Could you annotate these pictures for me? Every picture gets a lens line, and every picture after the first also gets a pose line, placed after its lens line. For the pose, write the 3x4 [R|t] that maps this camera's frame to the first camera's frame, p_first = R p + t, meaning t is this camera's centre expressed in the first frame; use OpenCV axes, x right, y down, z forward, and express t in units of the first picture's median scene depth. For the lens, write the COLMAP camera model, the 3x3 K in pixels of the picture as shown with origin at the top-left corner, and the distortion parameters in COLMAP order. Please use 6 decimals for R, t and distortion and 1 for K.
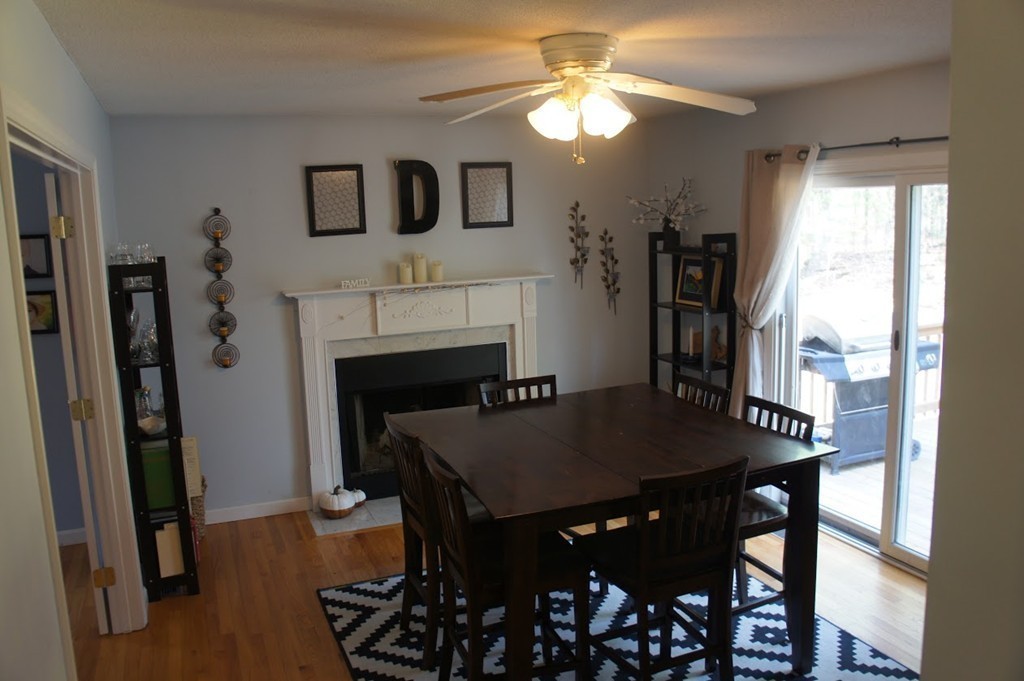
lens RADIAL K [[820.5, 0, 512.0], [0, 820.5, 340.5], [0, 0, 1]] dist [-0.114423, 0.009569]
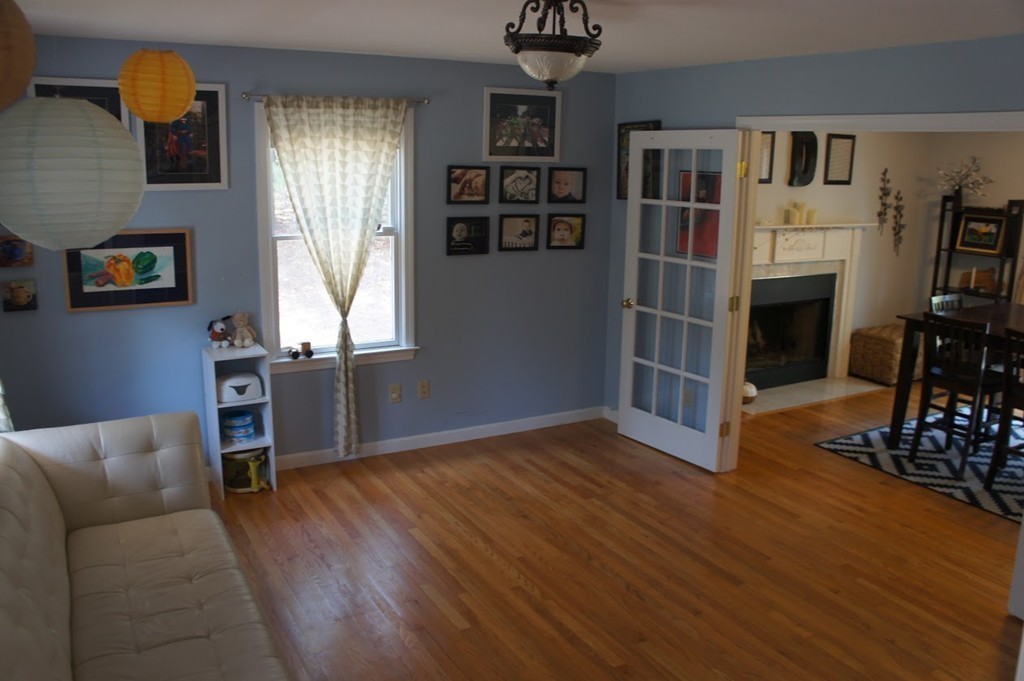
lens RADIAL K [[820.5, 0, 512.0], [0, 820.5, 340.5], [0, 0, 1]] dist [-0.114423, 0.009569]
pose [[0.992893, 0.022586, 0.116848, -0.694453], [-0.029326, 0.997984, 0.056287, 0.053711], [-0.115342, -0.059313, 0.991553, -0.222599]]
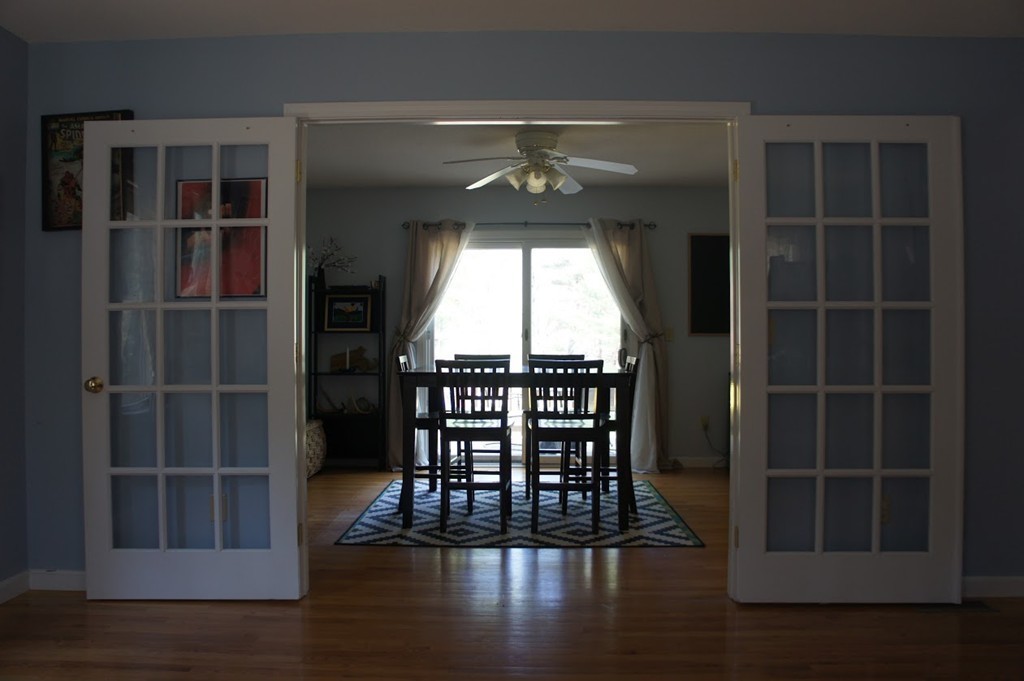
lens RADIAL K [[820.5, 0, 512.0], [0, 820.5, 340.5], [0, 0, 1]] dist [-0.114423, 0.009569]
pose [[0.411394, 0.029993, 0.910964, -0.871722], [0.132613, 0.986853, -0.092380, 0.129289], [-0.901759, 0.158811, 0.402008, 0.225025]]
